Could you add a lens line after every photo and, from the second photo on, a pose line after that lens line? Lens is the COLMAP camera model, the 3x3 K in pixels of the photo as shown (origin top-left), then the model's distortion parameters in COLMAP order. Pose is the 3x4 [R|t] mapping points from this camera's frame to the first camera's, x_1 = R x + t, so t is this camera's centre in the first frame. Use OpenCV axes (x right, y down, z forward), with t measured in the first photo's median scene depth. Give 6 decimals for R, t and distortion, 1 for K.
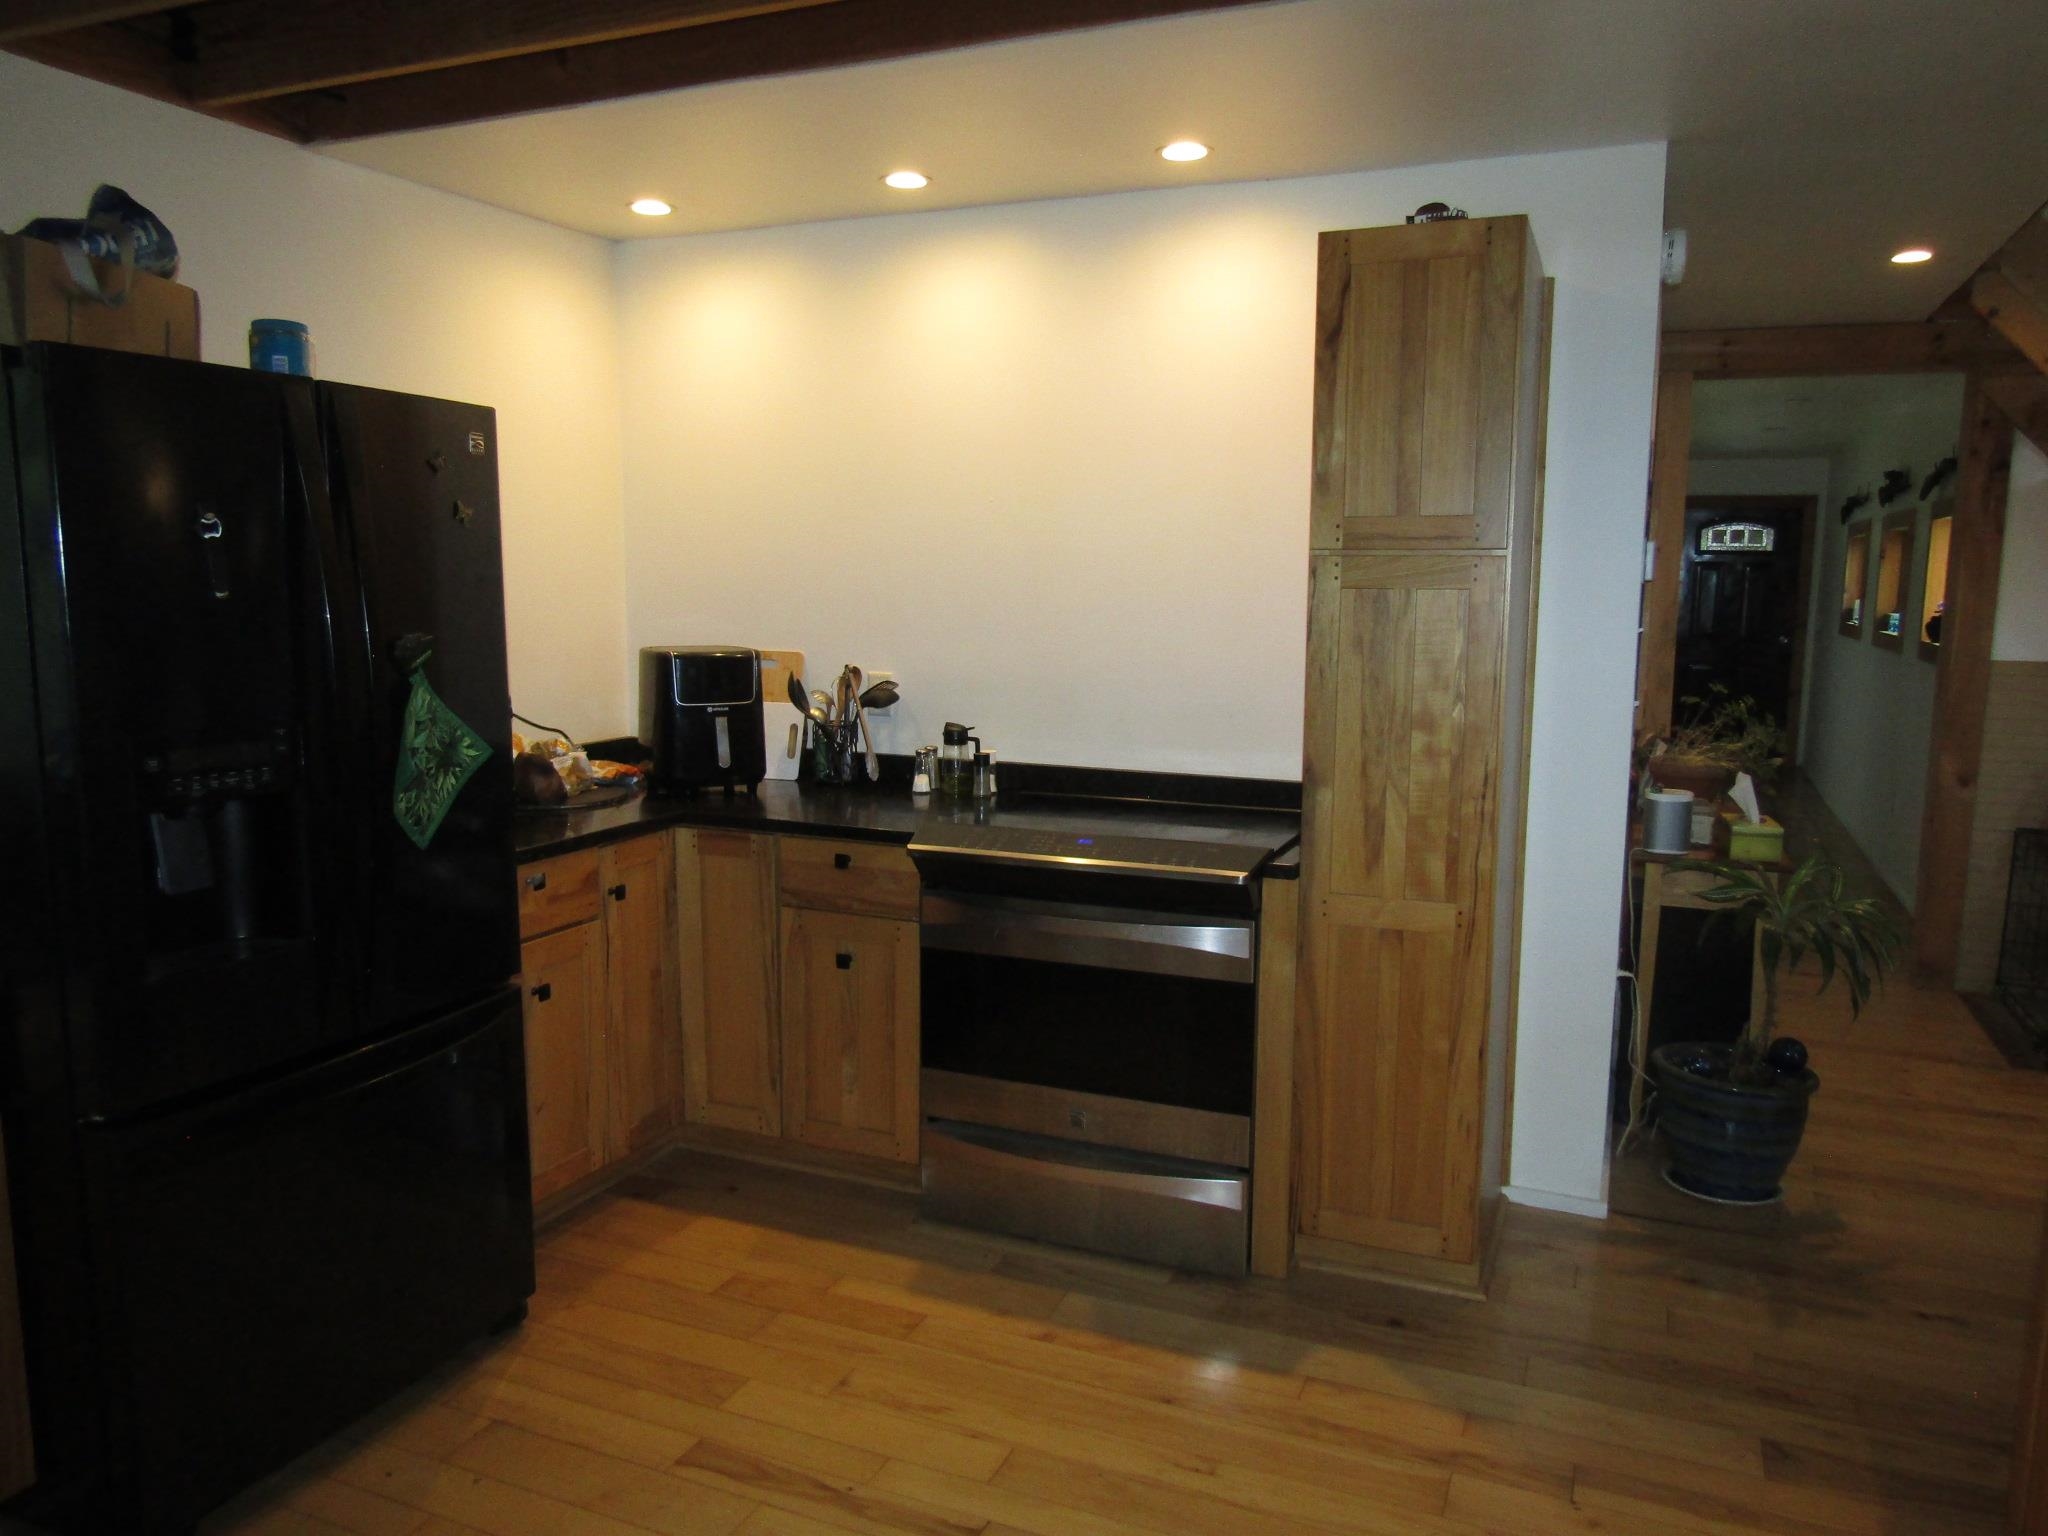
lens RADIAL K [[1458.6, 0, 1026.2], [0, 1458.6, 768.6], [0, 0, 1]] dist [-0.006513, -0.003038]
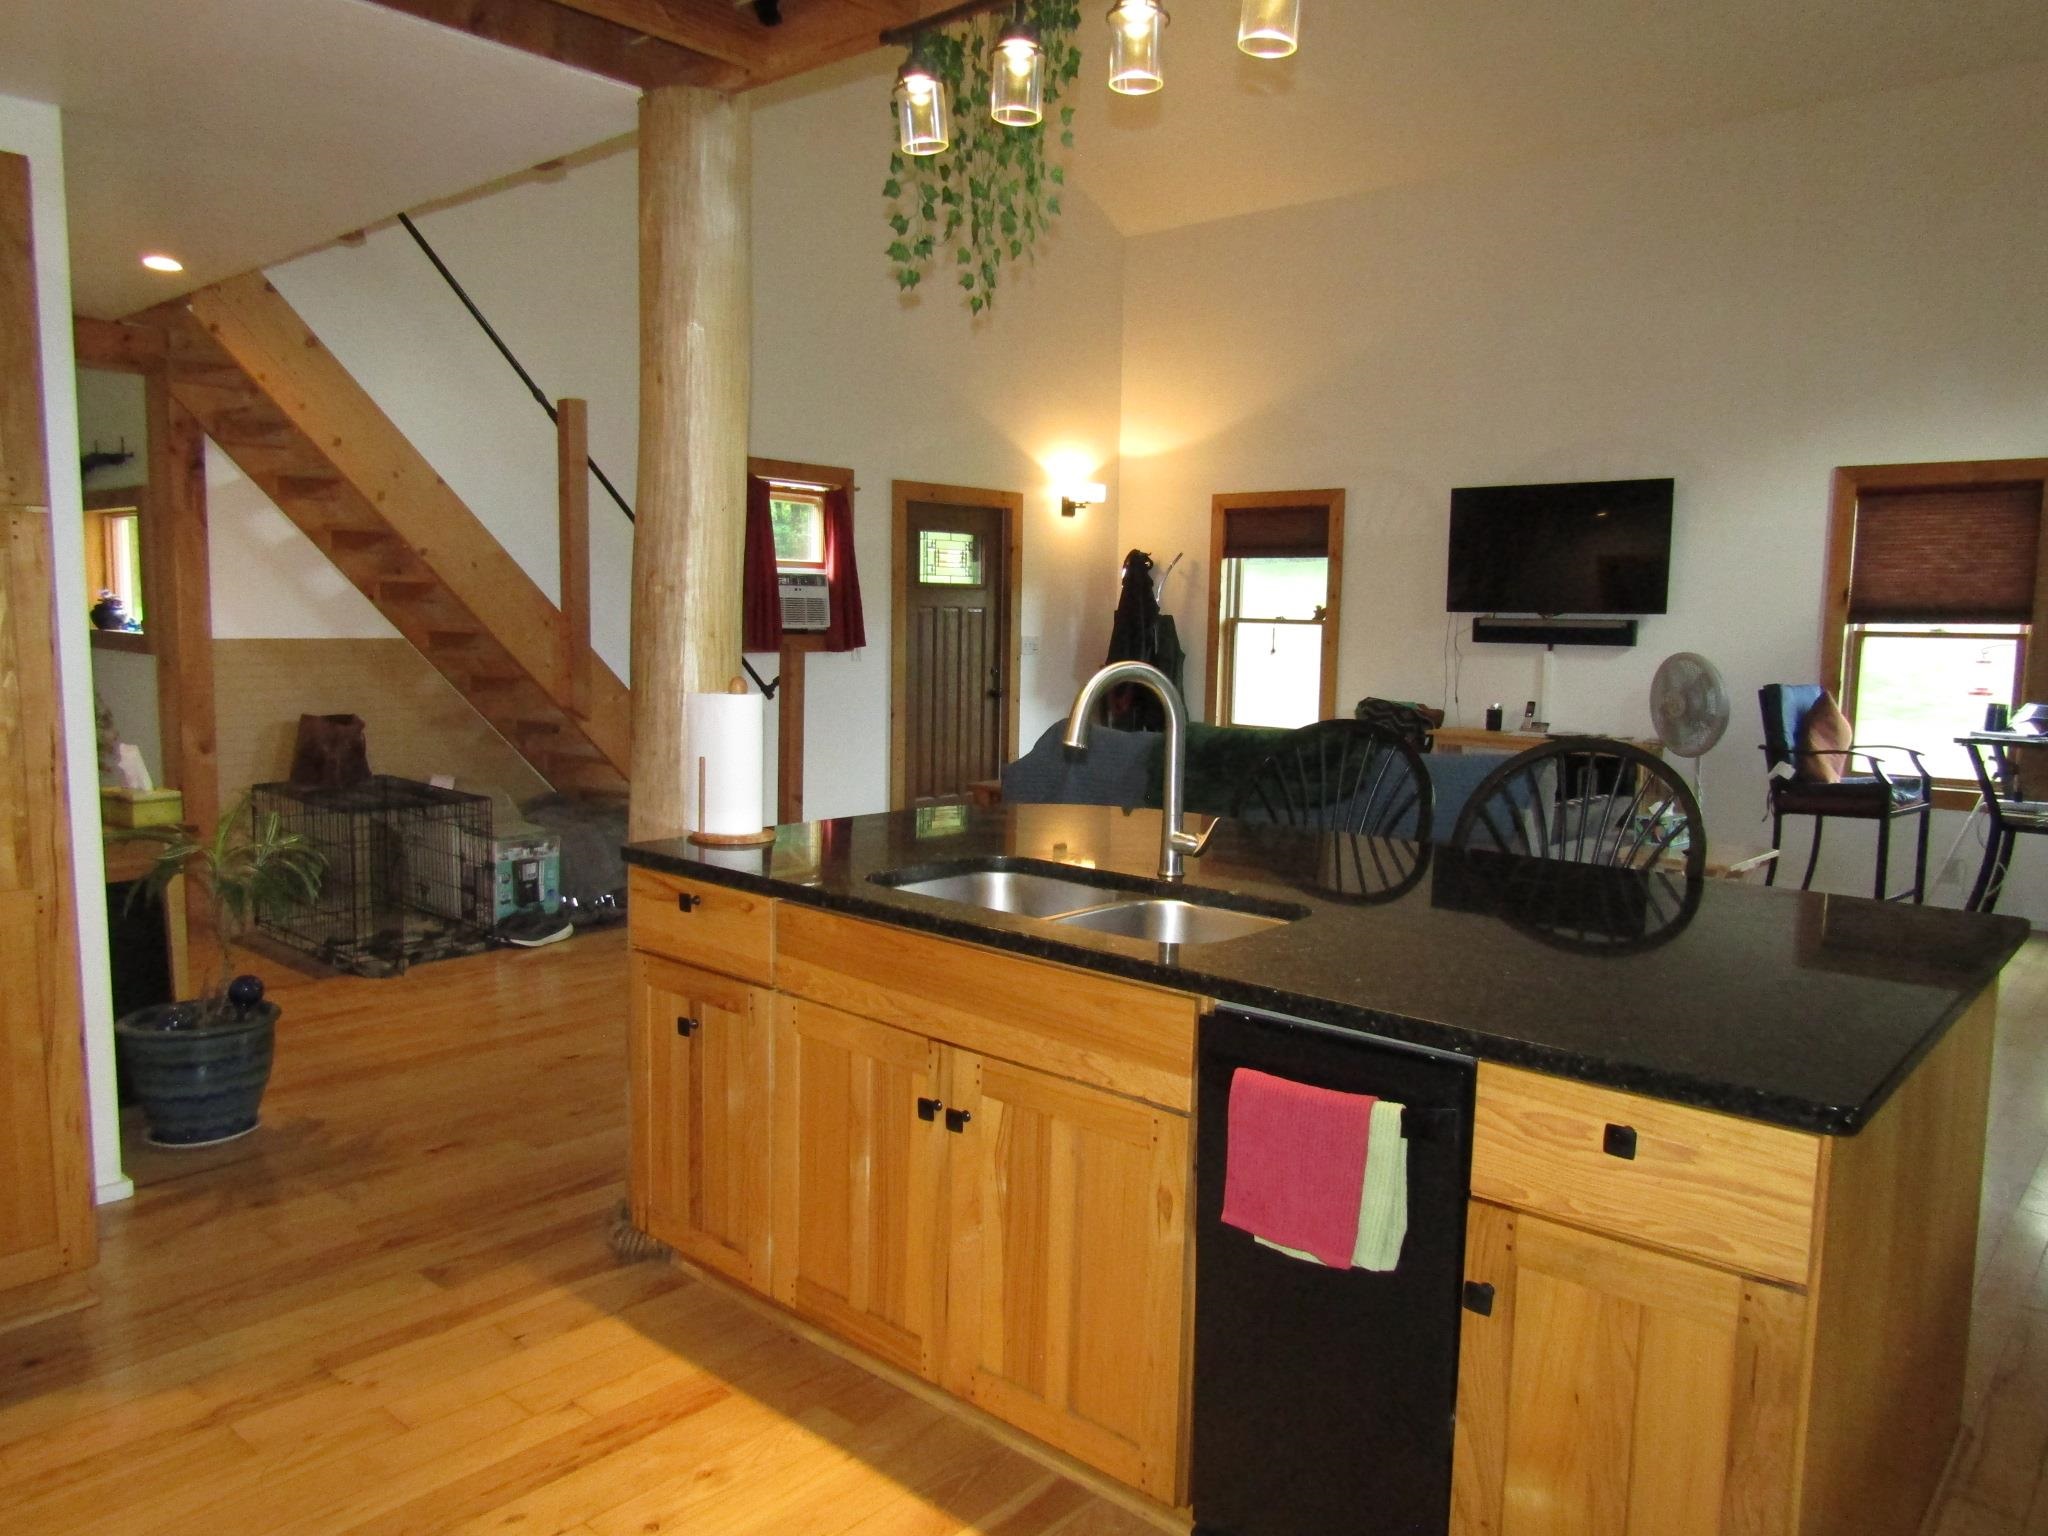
lens RADIAL K [[1458.6, 0, 1029.0], [0, 1458.6, 770.9], [0, 0, 1]] dist [-0.006513, -0.003038]
pose [[0.301230, -0.106560, 0.947579, -0.340590], [0.110925, 0.990906, 0.076170, 0.016807], [-0.947078, 0.082165, 0.310310, 0.099418]]
